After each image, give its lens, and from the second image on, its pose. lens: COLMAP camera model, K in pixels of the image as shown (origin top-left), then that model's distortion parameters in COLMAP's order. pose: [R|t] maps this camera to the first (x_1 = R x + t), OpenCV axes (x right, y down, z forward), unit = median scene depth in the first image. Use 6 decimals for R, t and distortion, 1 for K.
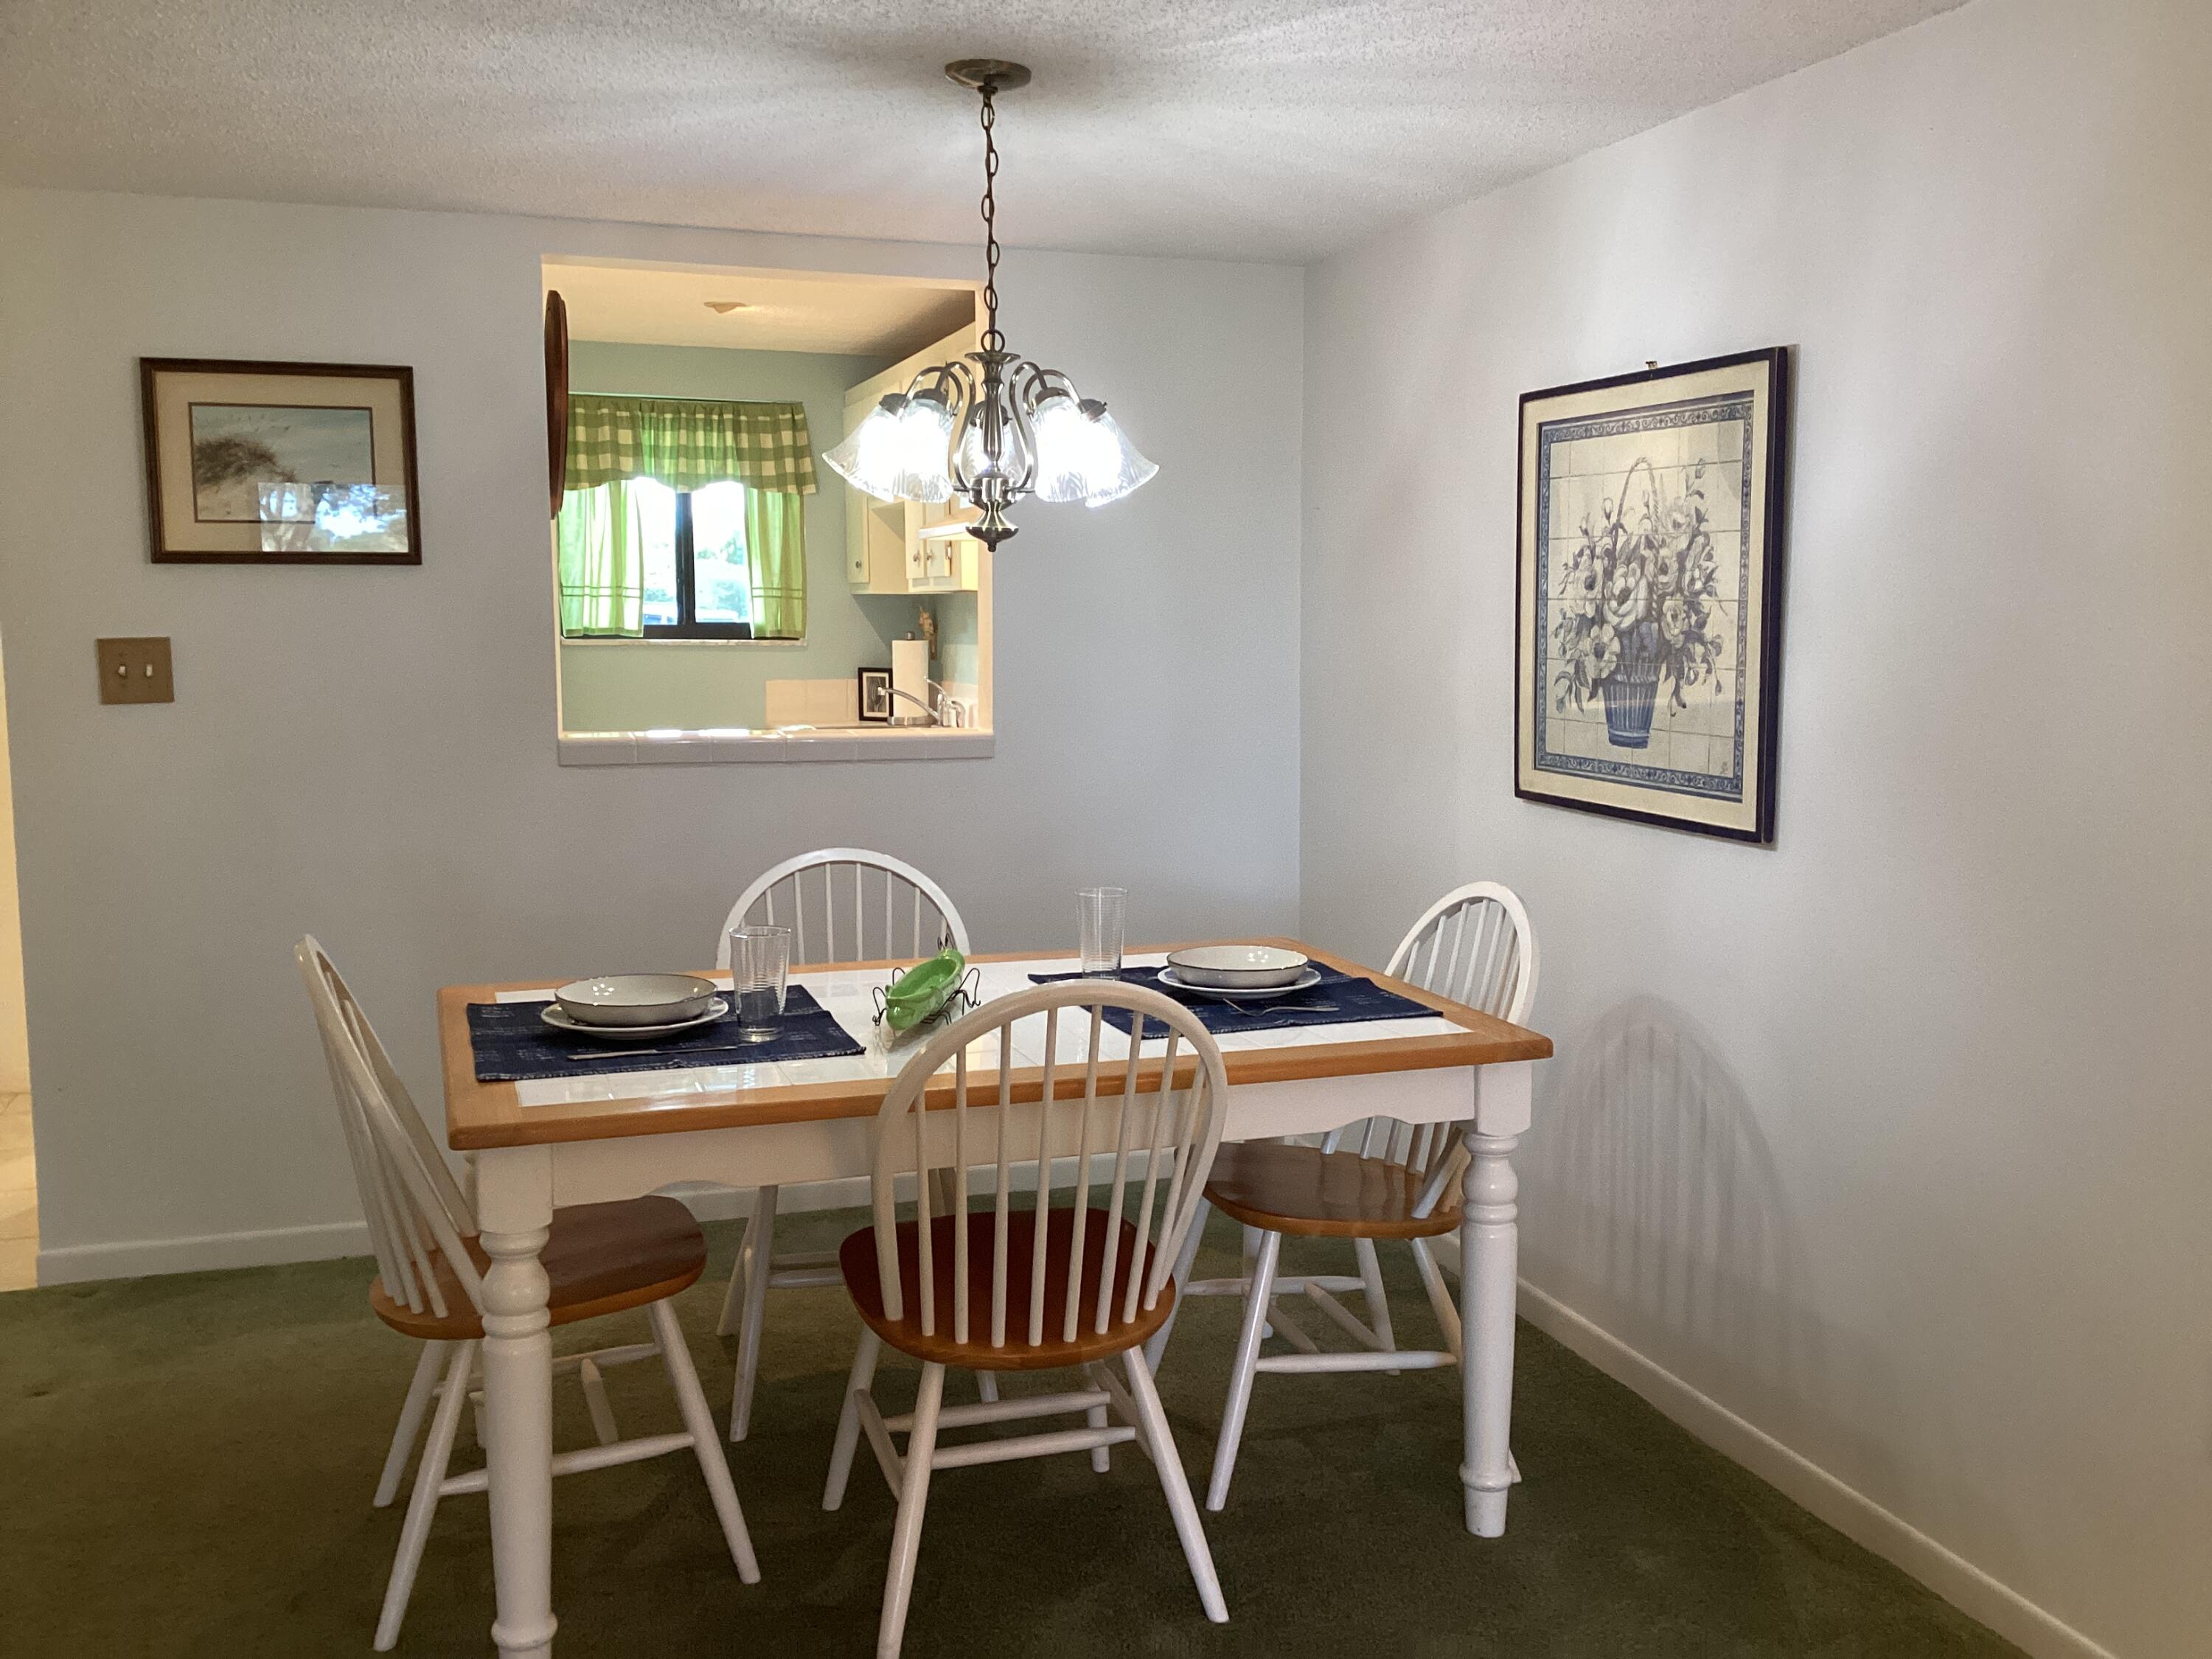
lens RADIAL K [[2082.9, 0, 1105.2], [0, 2082.9, 817.6], [0, 0, 1]] dist [0.278644, -0.501997]
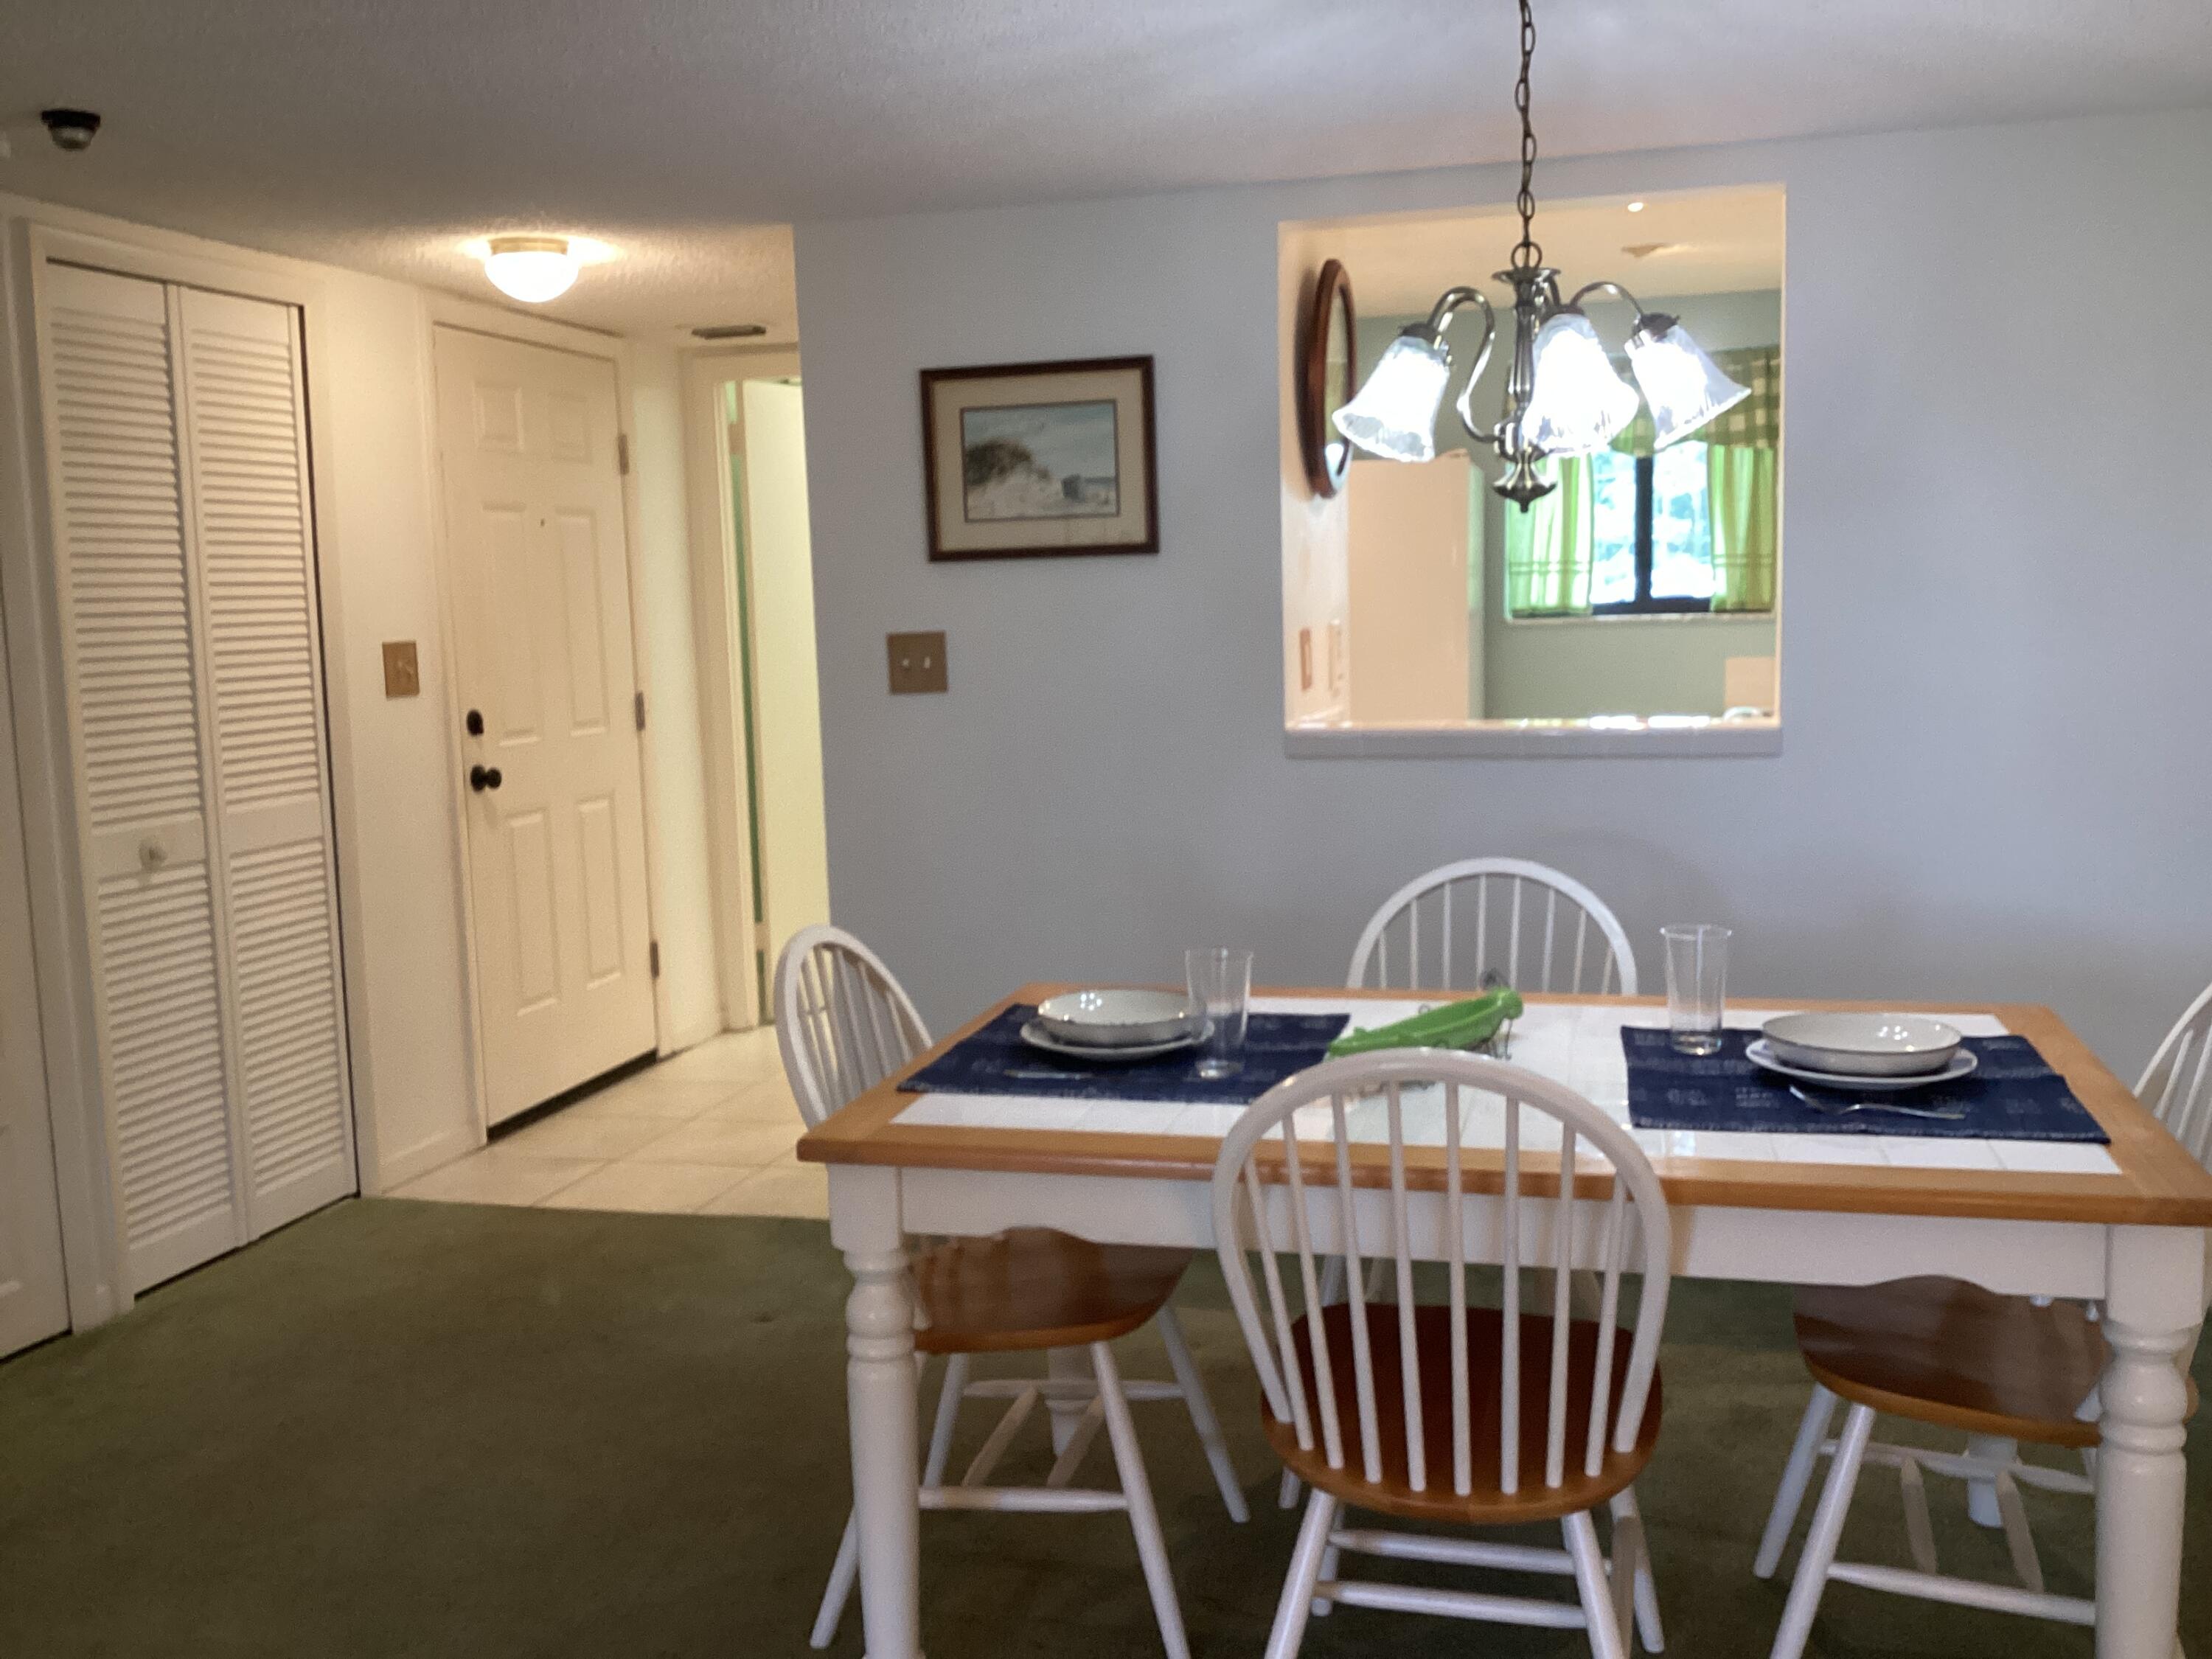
lens RADIAL K [[2103.1, 0, 1106.0], [0, 2103.1, 829.5], [0, 0, 1]] dist [0.110072, -0.009434]
pose [[0.839773, 0.039210, -0.541520, 0.204170], [-0.029544, 0.999211, 0.026533, -0.015631], [0.542133, -0.006283, 0.840269, 0.165164]]
